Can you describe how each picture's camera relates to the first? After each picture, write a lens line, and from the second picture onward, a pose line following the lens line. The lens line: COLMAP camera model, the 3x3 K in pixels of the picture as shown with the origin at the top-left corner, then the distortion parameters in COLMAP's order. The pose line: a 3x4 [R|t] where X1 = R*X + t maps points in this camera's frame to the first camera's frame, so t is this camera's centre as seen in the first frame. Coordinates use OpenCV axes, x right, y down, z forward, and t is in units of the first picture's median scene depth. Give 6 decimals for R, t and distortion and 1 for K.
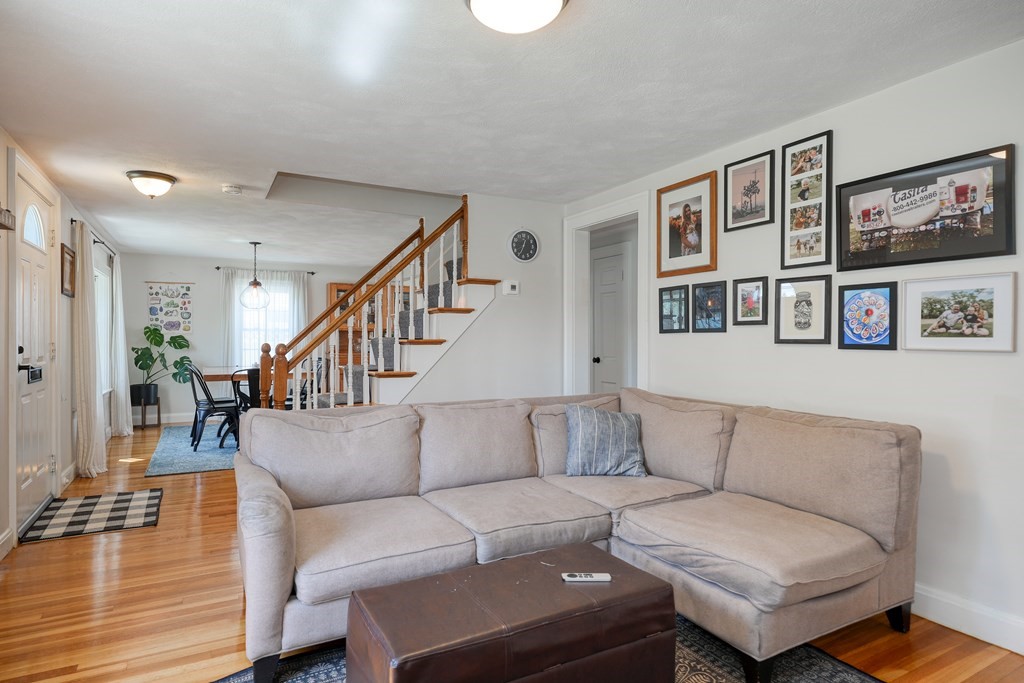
lens RADIAL K [[572.5, 0, 512.0], [0, 572.5, 341.5], [0, 0, 1]] dist [0.002282, 0.000065]
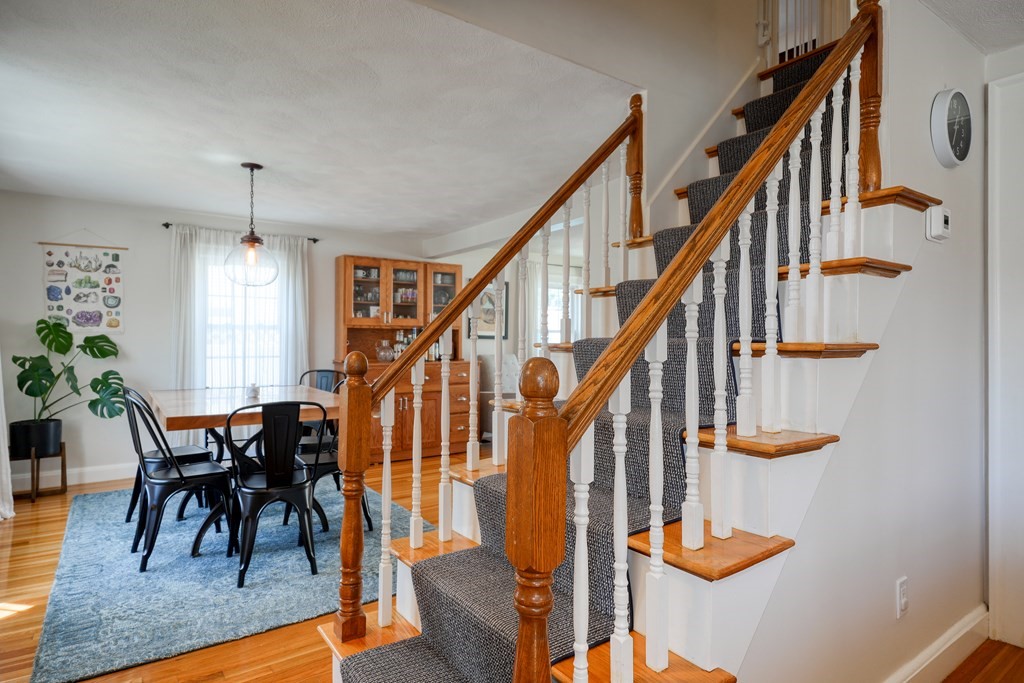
lens RADIAL K [[586.3, 0, 512.0], [0, 586.3, 341.5], [0, 0, 1]] dist [-0.004239, 0.000629]
pose [[0.994679, -0.000682, 0.103018, -0.224559], [0.001130, 0.999990, -0.004290, -0.000895], [-0.103014, 0.004384, 0.994670, 0.362081]]
